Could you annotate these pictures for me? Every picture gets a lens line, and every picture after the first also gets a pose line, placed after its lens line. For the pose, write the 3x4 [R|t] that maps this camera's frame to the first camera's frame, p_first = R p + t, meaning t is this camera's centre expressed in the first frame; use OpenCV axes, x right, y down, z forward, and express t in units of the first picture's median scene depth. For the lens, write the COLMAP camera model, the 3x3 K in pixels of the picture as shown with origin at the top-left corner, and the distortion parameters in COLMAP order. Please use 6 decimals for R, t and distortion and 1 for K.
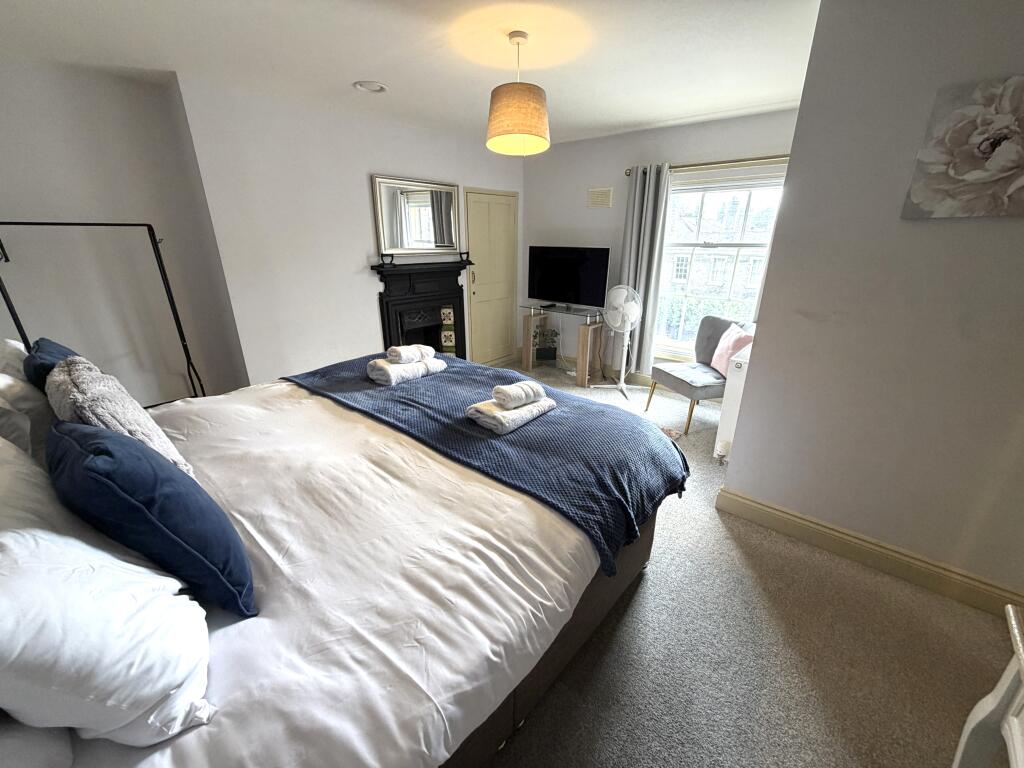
lens RADIAL K [[406.7, 0, 510.1], [0, 406.7, 384.0], [0, 0, 1]] dist [-0.000259, -0.000057]
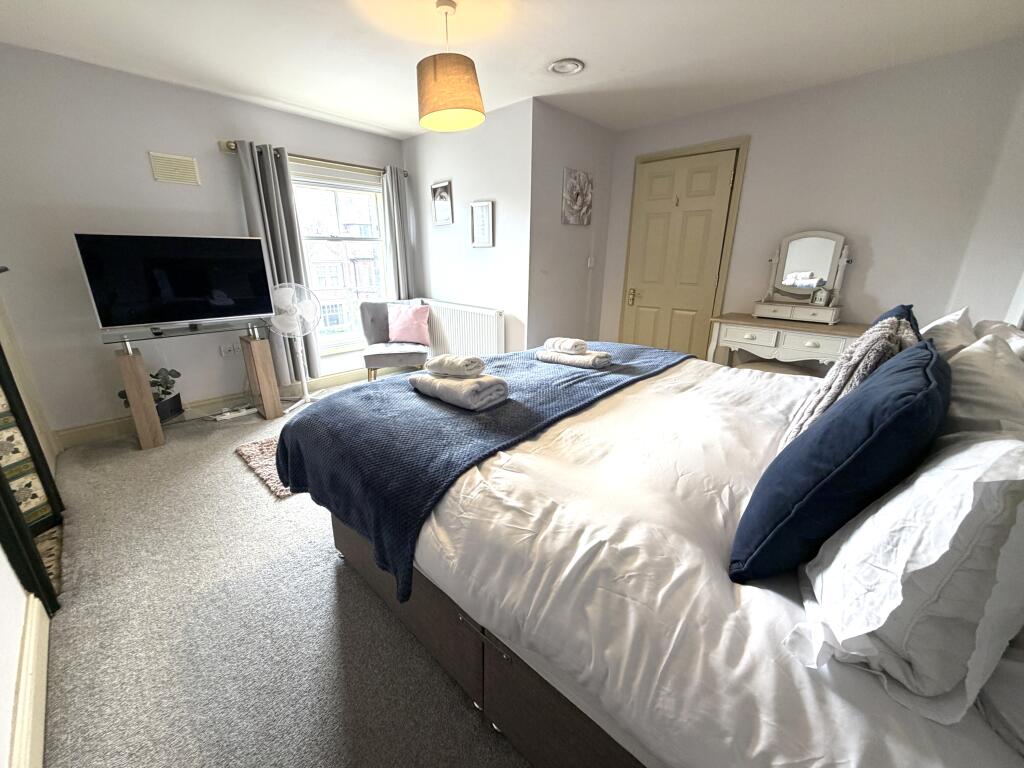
lens RADIAL K [[406.7, 0, 510.1], [0, 406.7, 384.0], [0, 0, 1]] dist [-0.000259, -0.000057]
pose [[0.043027, -0.309685, 0.949865, -1.155132], [0.330969, 0.901479, 0.278917, -0.264965], [-0.942660, 0.302375, 0.141284, 0.984772]]
